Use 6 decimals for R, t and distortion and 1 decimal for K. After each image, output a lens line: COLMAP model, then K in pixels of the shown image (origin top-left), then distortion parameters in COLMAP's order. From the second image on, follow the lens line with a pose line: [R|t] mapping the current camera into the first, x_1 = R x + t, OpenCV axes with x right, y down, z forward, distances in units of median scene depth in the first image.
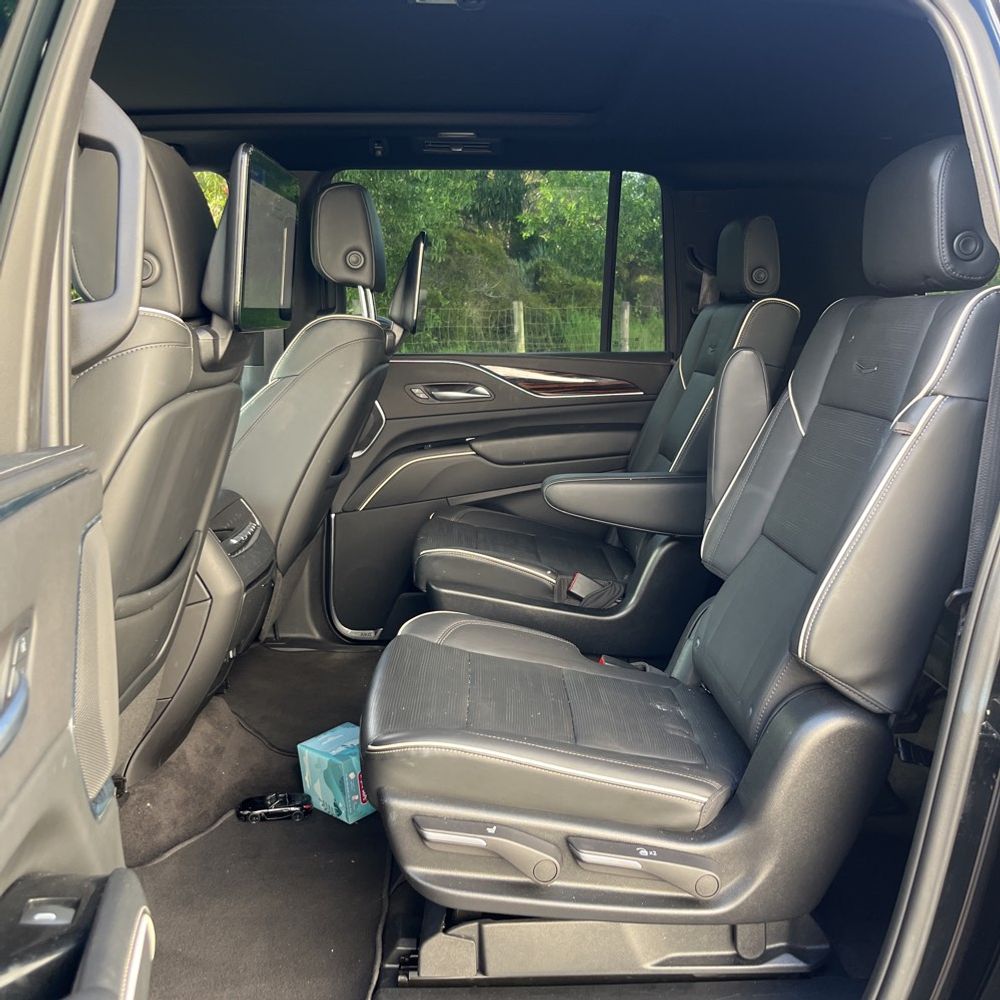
lens RADIAL K [[1032.0, 0, 496.0], [0, 1032.0, 512.3], [0, 0, 1]] dist [0.033851, -0.039953]
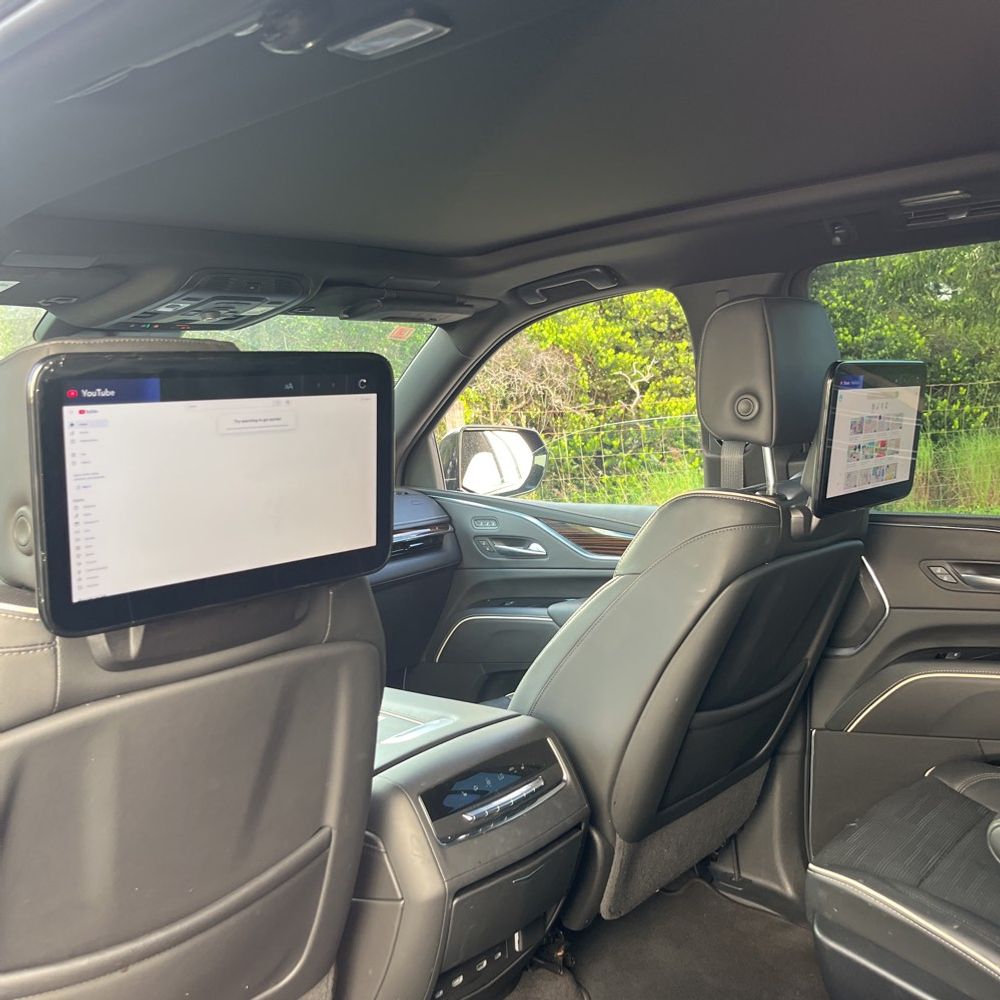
lens RADIAL K [[1032.0, 0, 496.0], [0, 1032.0, 512.3], [0, 0, 1]] dist [0.033851, -0.039953]
pose [[0.738556, 0.046845, -0.672563, 0.173641], [-0.087360, 0.995822, -0.026572, -0.120739], [0.668508, 0.078380, 0.739563, 0.332050]]
